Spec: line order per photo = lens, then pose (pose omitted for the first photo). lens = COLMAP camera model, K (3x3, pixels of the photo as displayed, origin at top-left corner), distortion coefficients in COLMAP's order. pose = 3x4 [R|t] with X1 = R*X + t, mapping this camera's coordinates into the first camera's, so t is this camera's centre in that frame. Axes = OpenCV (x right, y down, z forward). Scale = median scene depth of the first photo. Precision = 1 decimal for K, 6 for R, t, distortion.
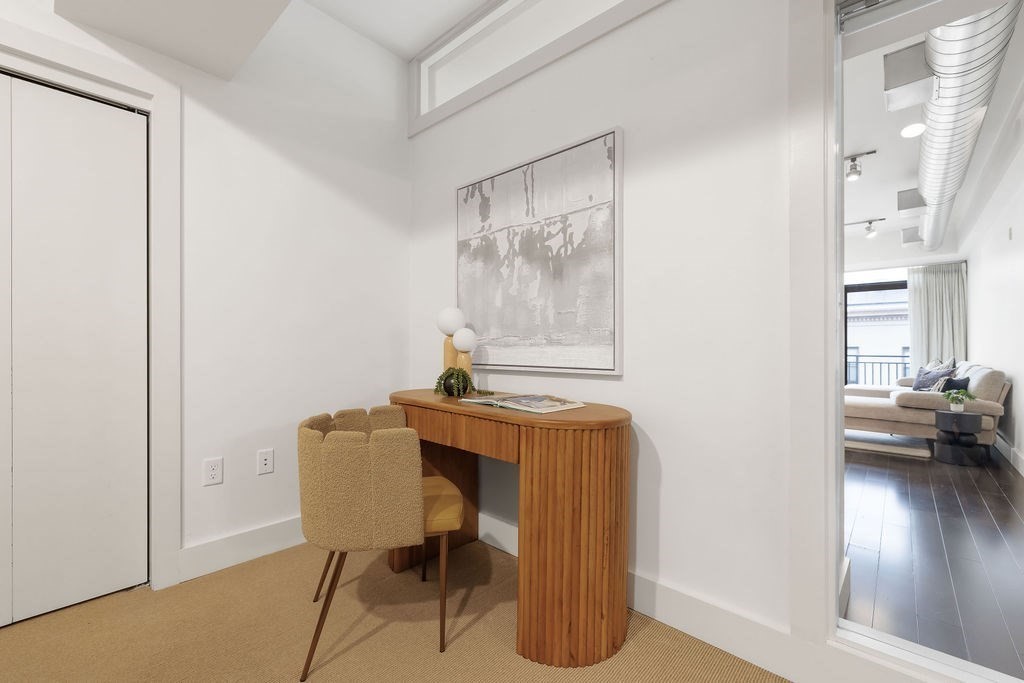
lens RADIAL K [[436.7, 0, 514.8], [0, 436.7, 342.6], [0, 0, 1]] dist [0.009080, -0.000464]
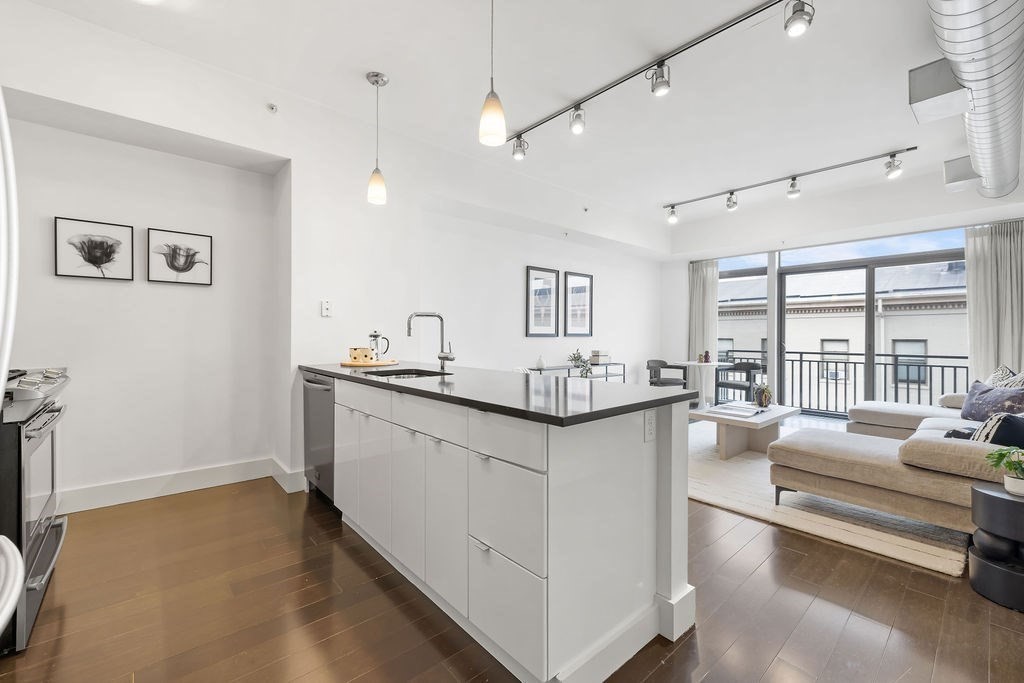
lens RADIAL K [[436.7, 0, 515.0], [0, 436.7, 334.9], [0, 0, 1]] dist [0.009080, -0.000464]
pose [[0.994251, -0.000290, -0.107074, 0.310401], [0.000662, 0.999994, 0.003441, -0.011048], [0.107073, -0.003492, 0.994245, 0.281807]]
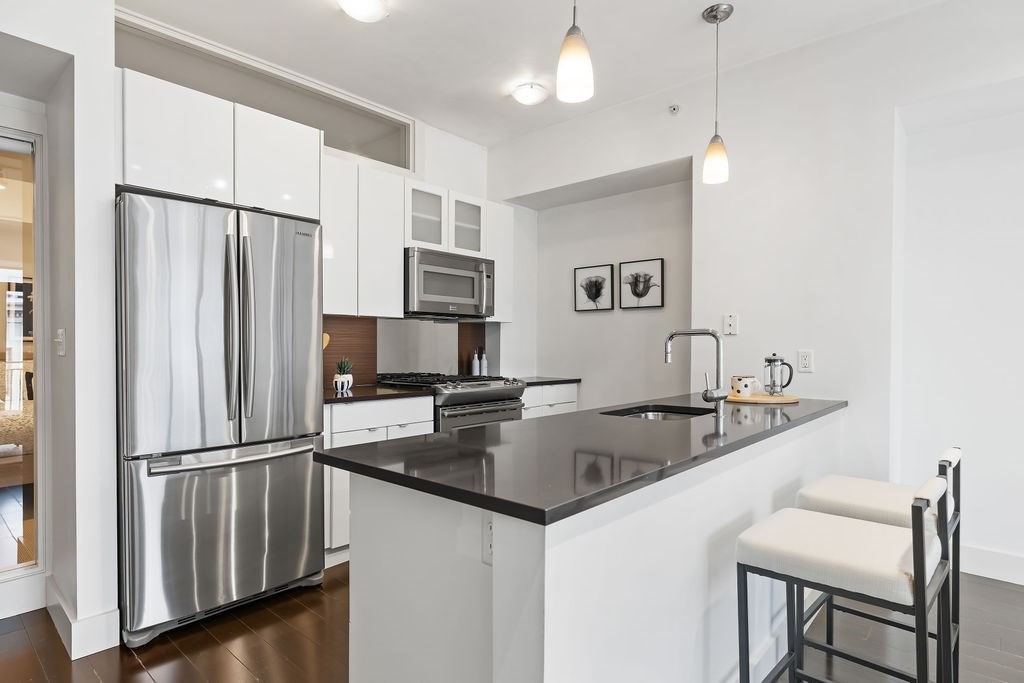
lens RADIAL K [[542.4, 0, 514.1], [0, 542.4, 344.3], [0, 0, 1]] dist [-0.026455, -0.000269]
pose [[0.007456, -0.005063, -0.999959, 0.550349], [0.004050, 0.999979, -0.005033, -0.021002], [0.999964, -0.004012, 0.007476, 0.588262]]
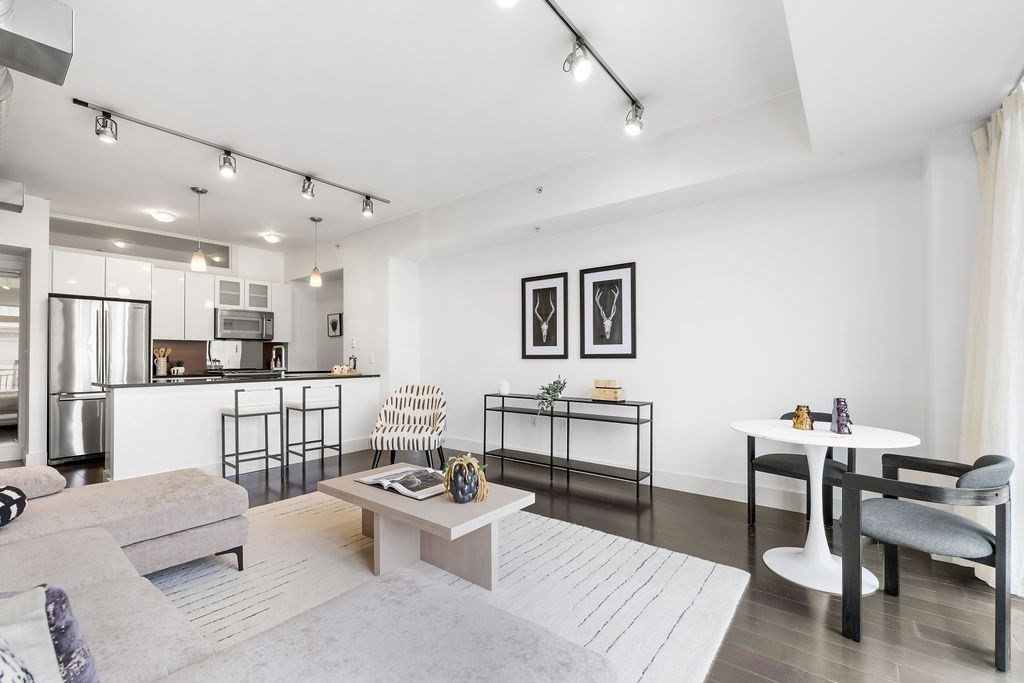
lens RADIAL K [[436.7, 0, 506.9], [0, 436.7, 350.9], [0, 0, 1]] dist [0.009080, -0.000464]
pose [[0.061538, -0.018957, -0.997925, 0.954074], [0.012412, 0.999757, -0.018226, -0.005460], [0.998028, -0.011265, 0.061758, 1.016186]]
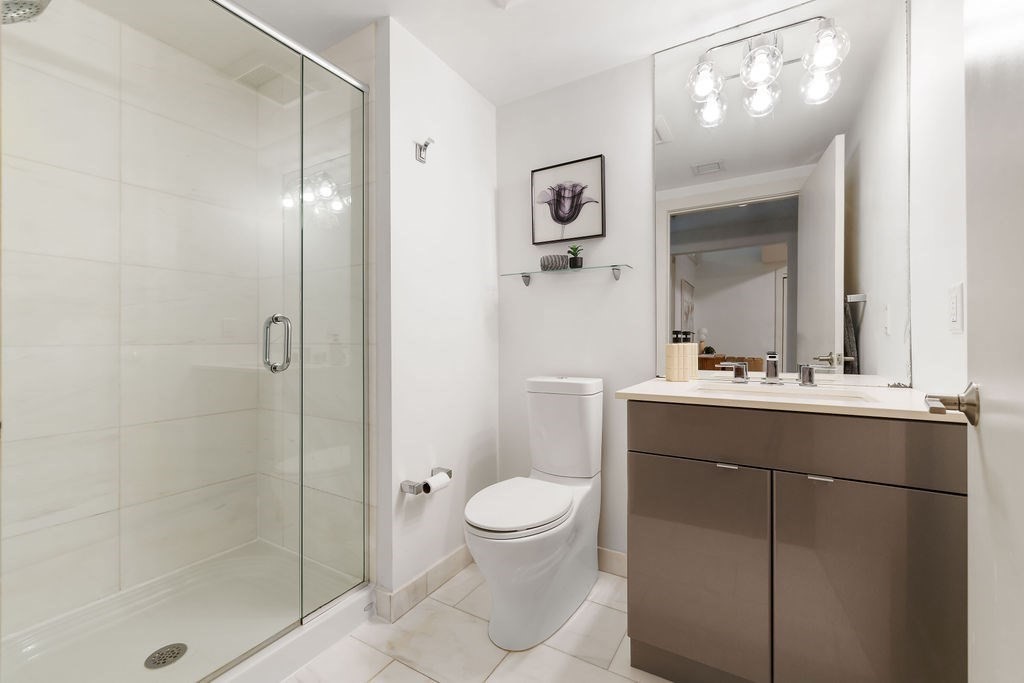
lens RADIAL K [[436.7, 0, 512.9], [0, 436.7, 336.9], [0, 0, 1]] dist [0.009080, -0.000464]
pose [[0.196843, 0.000804, -0.980435, 0.187152], [0.008786, 0.999958, 0.002584, 0.002925], [0.980396, -0.009123, 0.196827, 0.646736]]
